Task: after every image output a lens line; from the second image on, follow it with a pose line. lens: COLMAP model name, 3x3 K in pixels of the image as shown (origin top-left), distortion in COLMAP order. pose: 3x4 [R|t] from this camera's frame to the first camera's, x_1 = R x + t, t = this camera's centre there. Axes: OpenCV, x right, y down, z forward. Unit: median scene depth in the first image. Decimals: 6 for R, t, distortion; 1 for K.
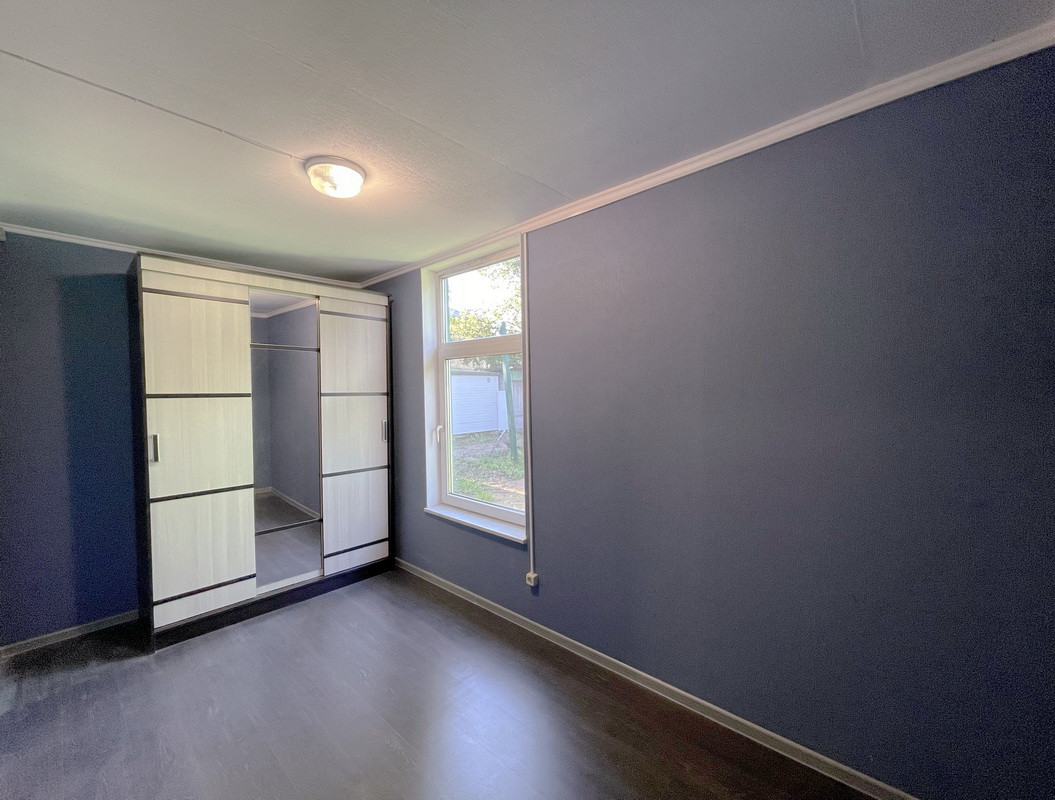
lens RADIAL K [[441.2, 0, 527.4], [0, 441.2, 401.3], [0, 0, 1]] dist [-0.000171, 0.000000]
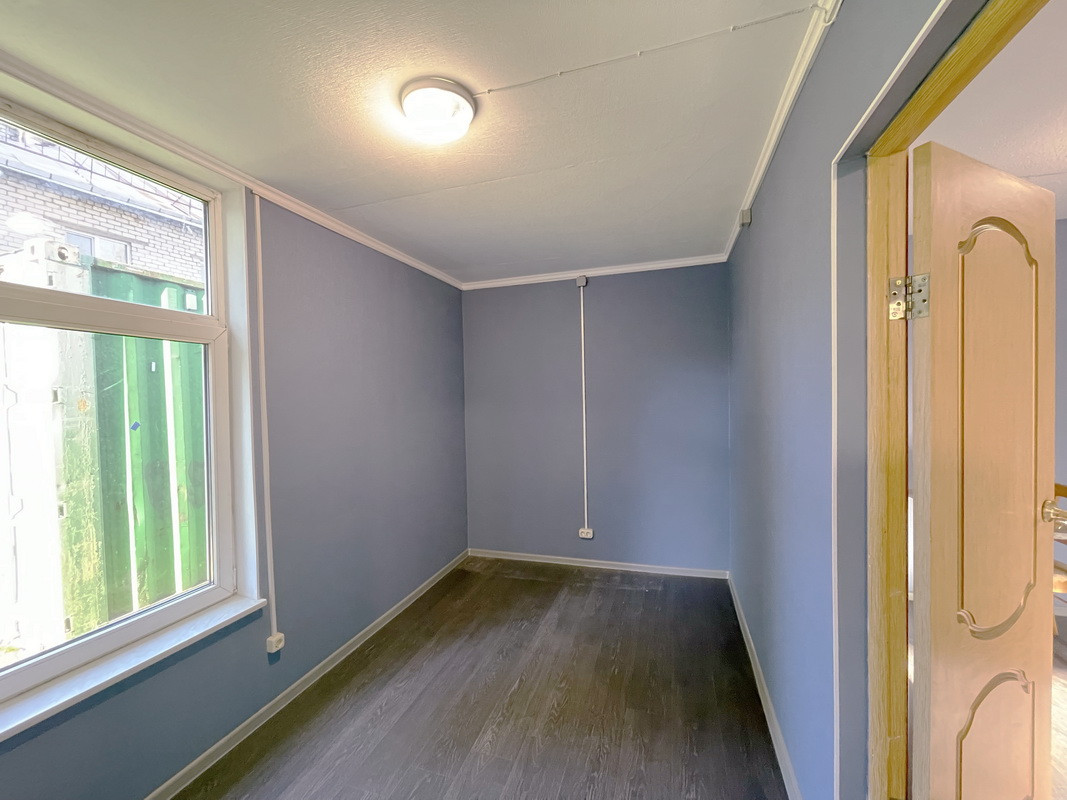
lens RADIAL K [[432.4, 0, 534.1], [0, 432.4, 401.6], [0, 0, 1]] dist [-0.001342, -0.000025]
pose [[-0.424745, 0.009256, 0.905266, -1.007221], [0.044455, 0.998955, 0.010644, -0.011944], [-0.904221, 0.044764, -0.424712, 1.024269]]
